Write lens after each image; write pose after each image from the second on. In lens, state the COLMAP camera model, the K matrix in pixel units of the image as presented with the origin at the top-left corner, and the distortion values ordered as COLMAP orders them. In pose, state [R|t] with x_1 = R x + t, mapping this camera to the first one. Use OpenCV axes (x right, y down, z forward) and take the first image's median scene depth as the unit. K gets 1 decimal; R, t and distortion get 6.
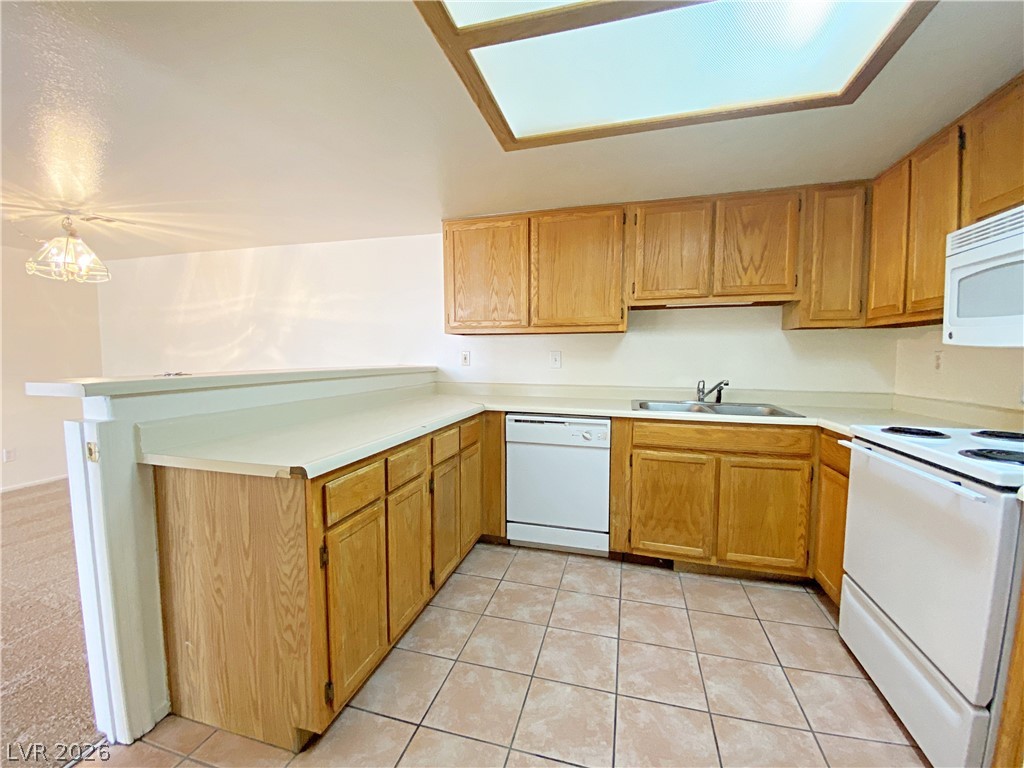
lens RADIAL K [[417.1, 0, 510.3], [0, 417.1, 383.9], [0, 0, 1]] dist [0.001208, -0.004944]
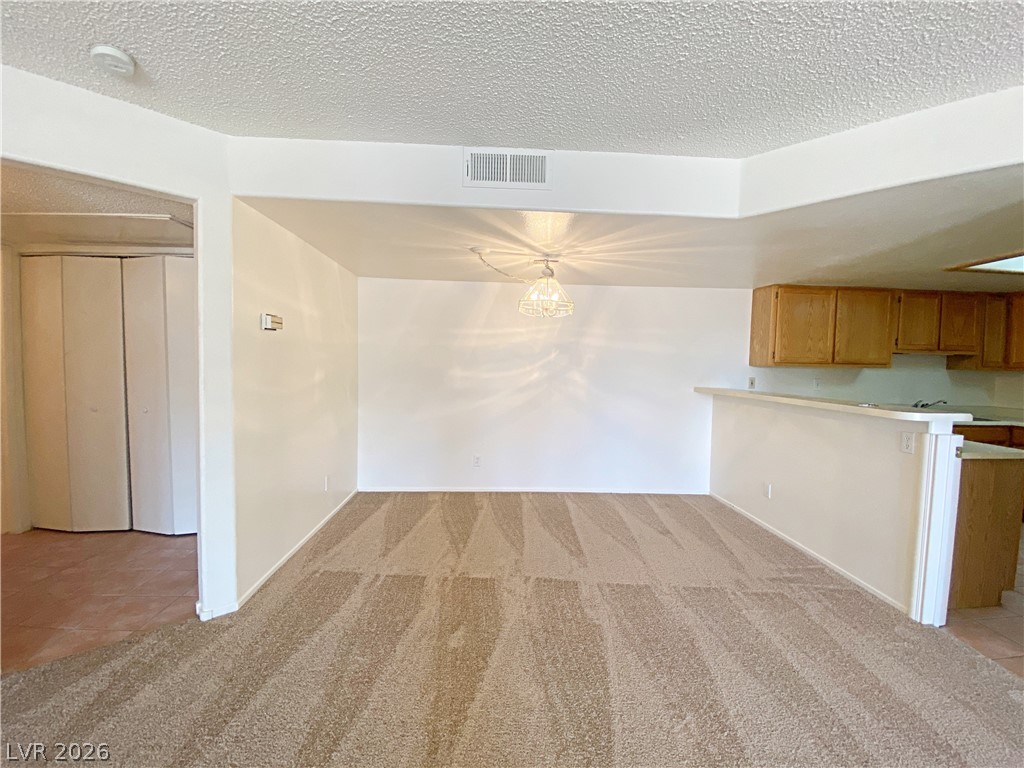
lens RADIAL K [[417.1, 0, 507.3], [0, 417.1, 387.3], [0, 0, 1]] dist [0.001208, -0.004944]
pose [[0.949092, -0.000488, 0.315000, -1.525507], [0.004796, 0.999905, -0.012901, -0.041783], [-0.314964, 0.013755, 0.949004, -0.031635]]
